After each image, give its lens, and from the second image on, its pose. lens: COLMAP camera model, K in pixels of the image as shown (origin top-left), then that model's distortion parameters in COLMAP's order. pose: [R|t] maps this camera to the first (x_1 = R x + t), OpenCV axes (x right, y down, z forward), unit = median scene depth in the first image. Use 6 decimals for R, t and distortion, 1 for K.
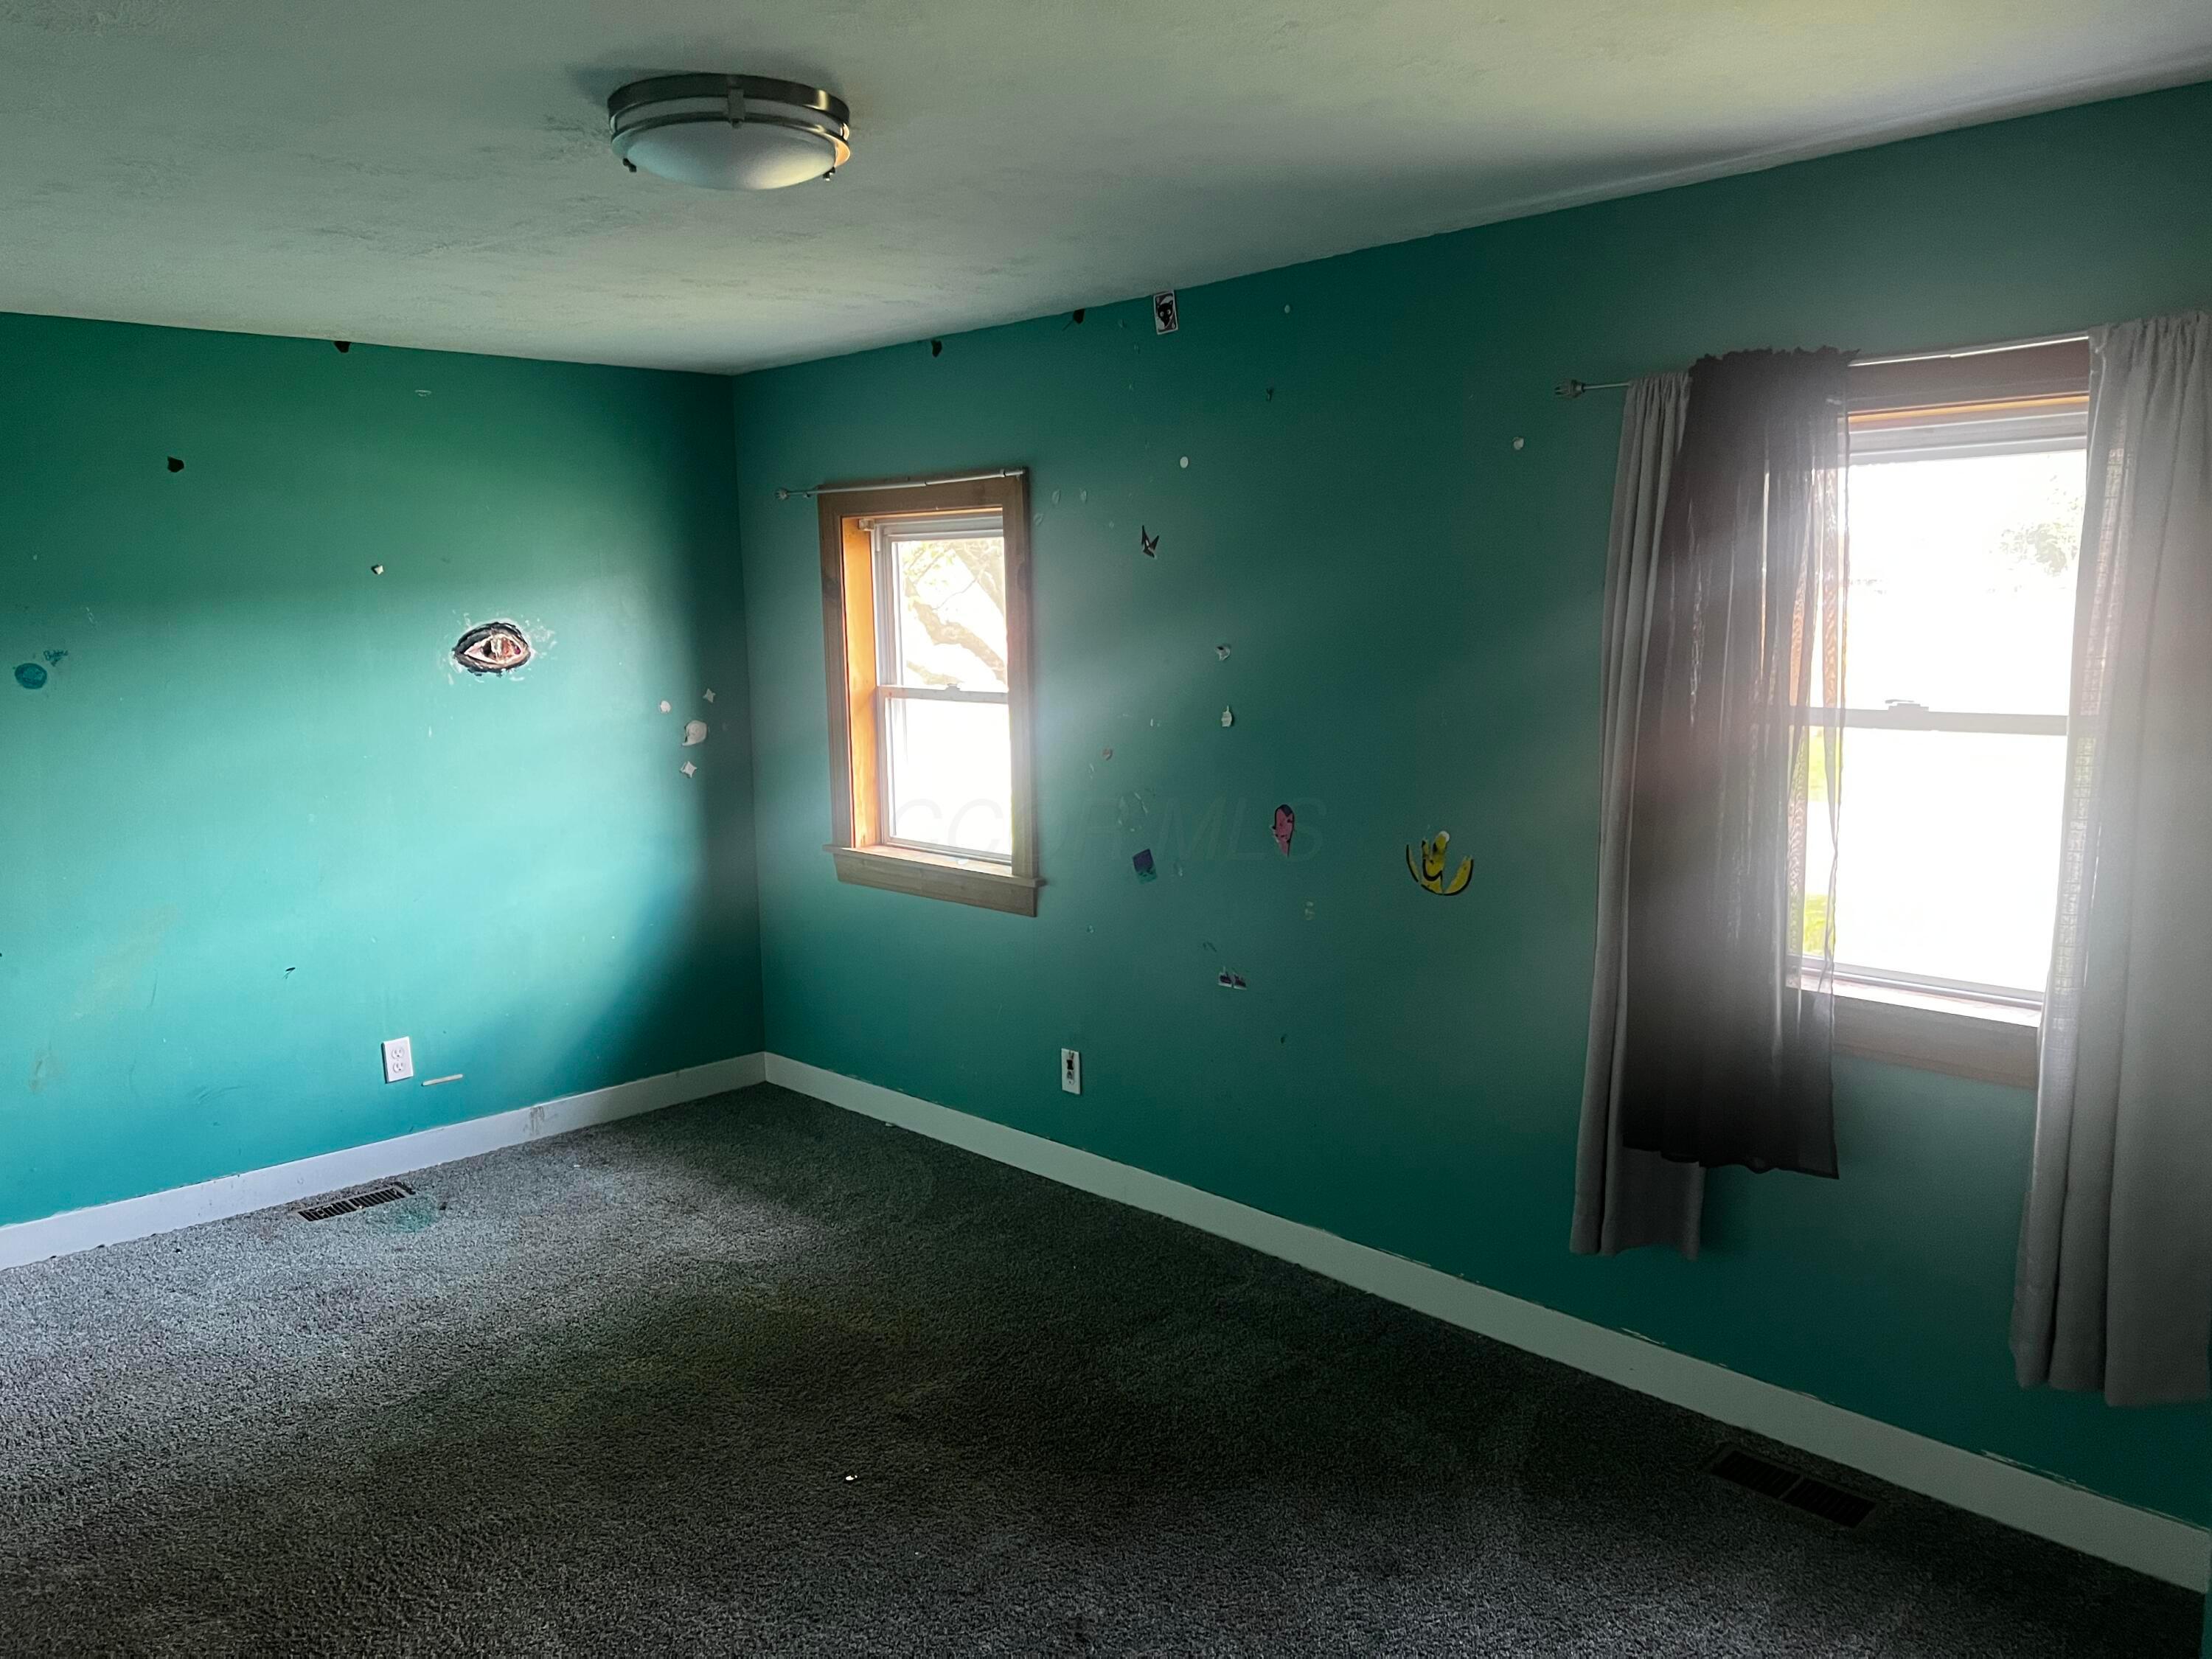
lens RADIAL K [[1632.9, 0, 1106.0], [0, 1632.9, 829.5], [0, 0, 1]] dist [0.006083, 0.005053]
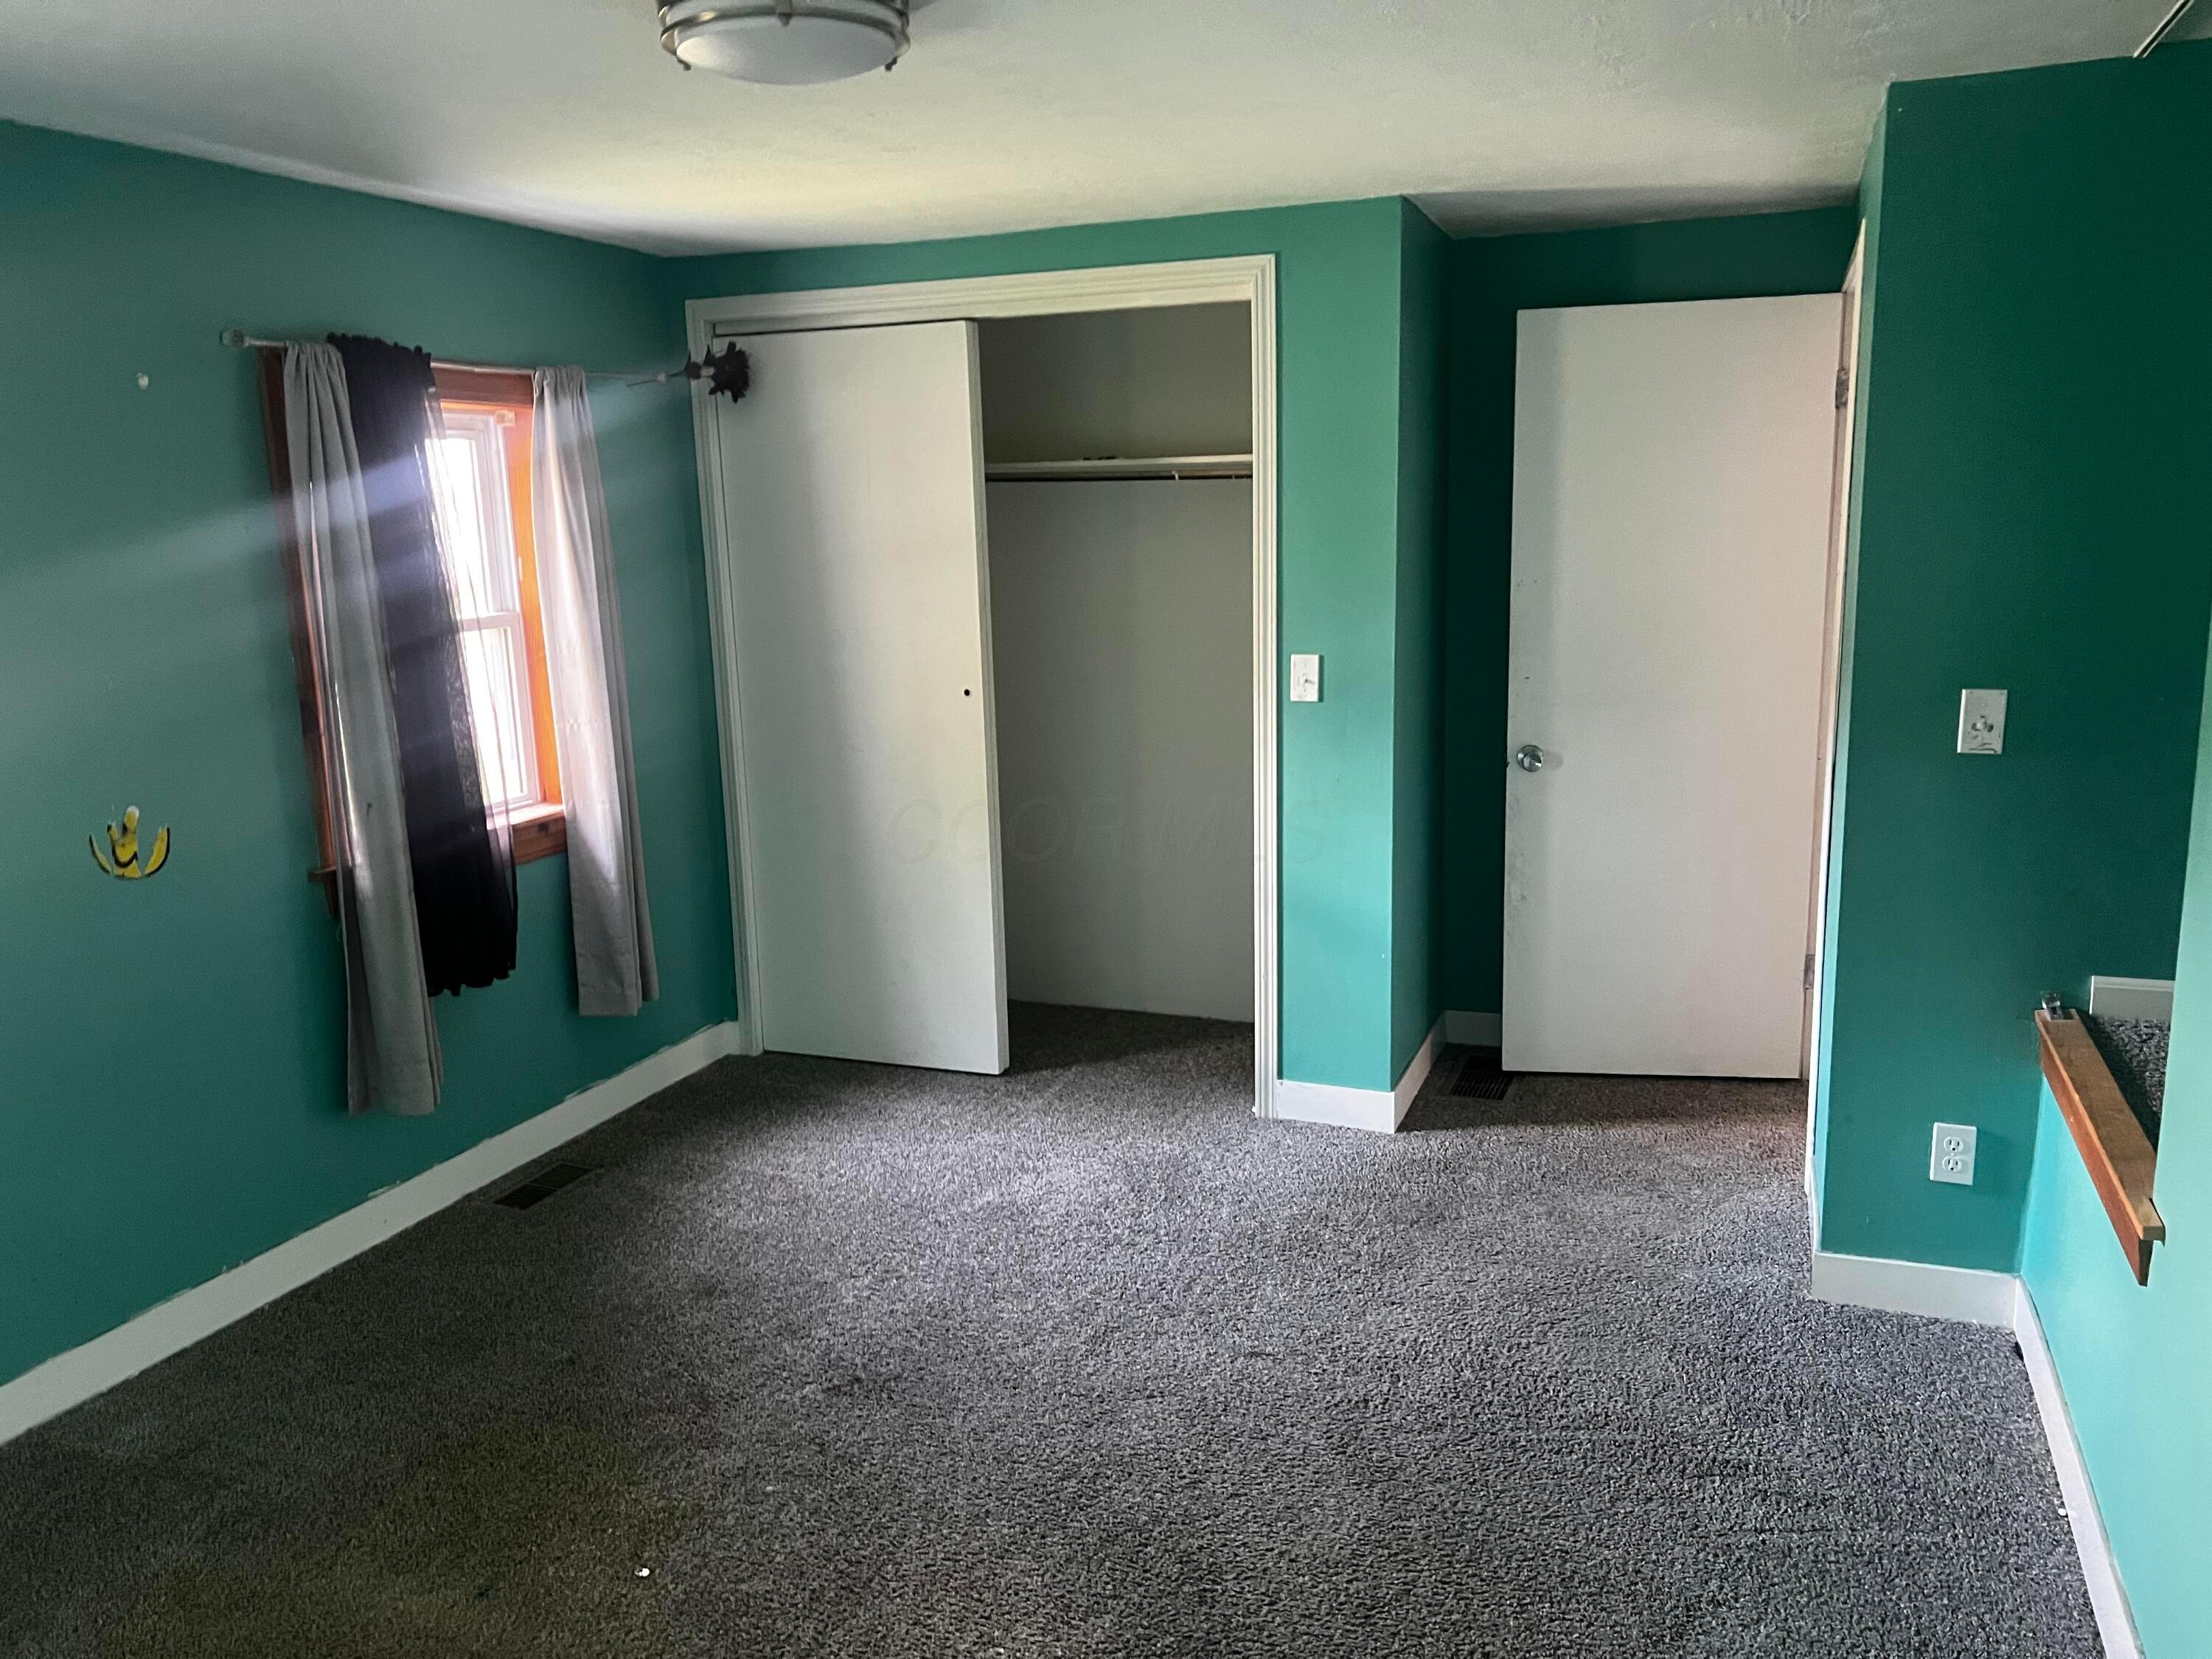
lens RADIAL K [[1632.9, 0, 1106.0], [0, 1632.9, 829.5], [0, 0, 1]] dist [0.006083, 0.005053]
pose [[-0.409100, -0.152649, 0.899631, -0.819337], [0.158671, 0.958988, 0.234875, -0.113118], [-0.898588, 0.238833, -0.368101, 0.854679]]
